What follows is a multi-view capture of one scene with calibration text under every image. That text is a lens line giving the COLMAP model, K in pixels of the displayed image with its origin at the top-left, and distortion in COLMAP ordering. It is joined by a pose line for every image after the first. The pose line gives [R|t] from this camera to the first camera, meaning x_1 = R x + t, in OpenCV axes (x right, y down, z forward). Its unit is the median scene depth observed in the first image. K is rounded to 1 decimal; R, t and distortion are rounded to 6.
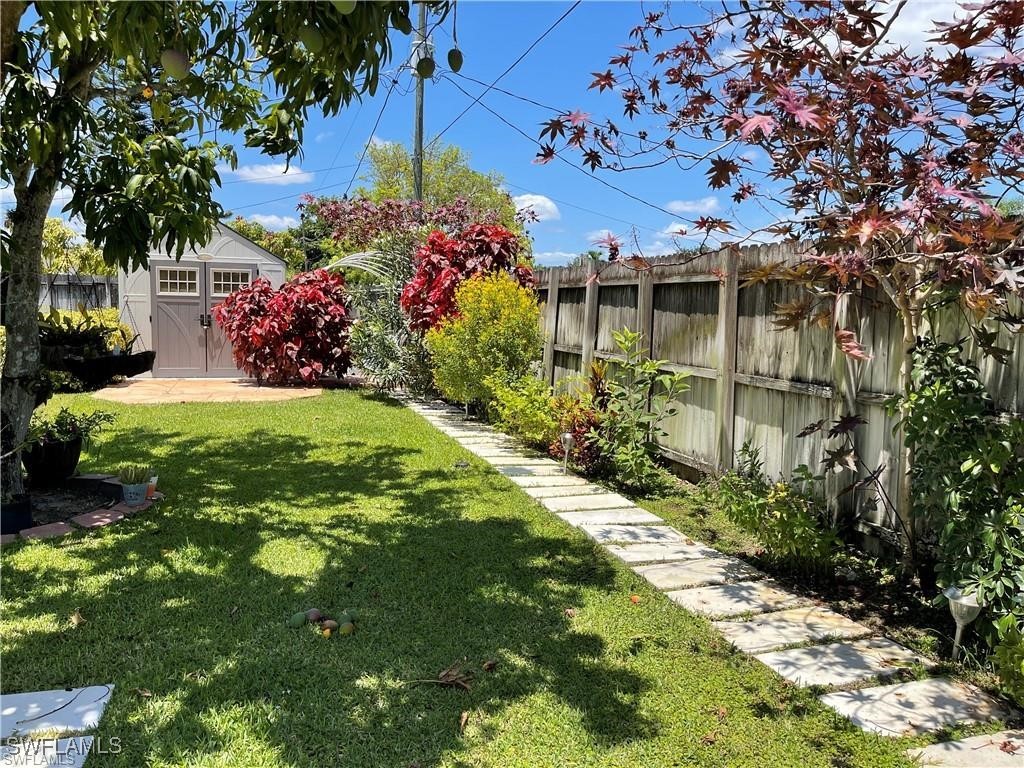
lens RADIAL K [[778.2, 0, 511.8], [0, 778.2, 376.9], [0, 0, 1]] dist [0.011939, 0.002087]
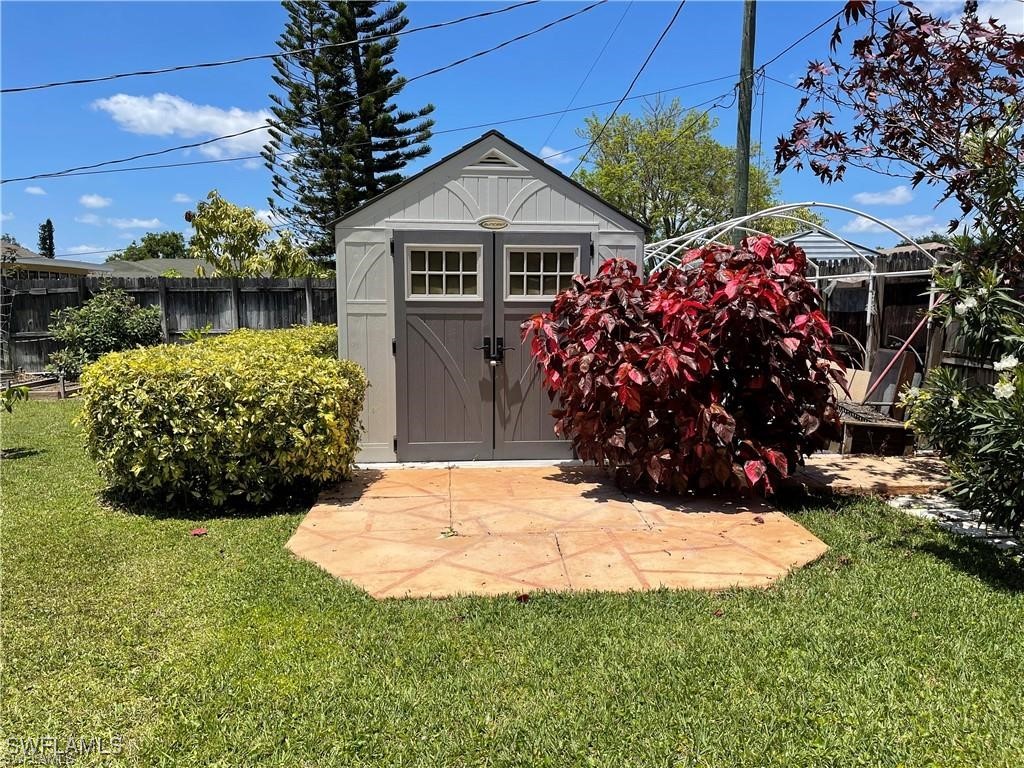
lens RADIAL K [[778.2, 0, 512.8], [0, 778.2, 388.8], [0, 0, 1]] dist [0.011939, 0.002087]
pose [[0.977351, 0.000876, -0.211624, -0.276261], [0.000861, 0.999967, 0.008117, -0.051005], [0.211624, -0.008115, 0.977318, 0.513189]]
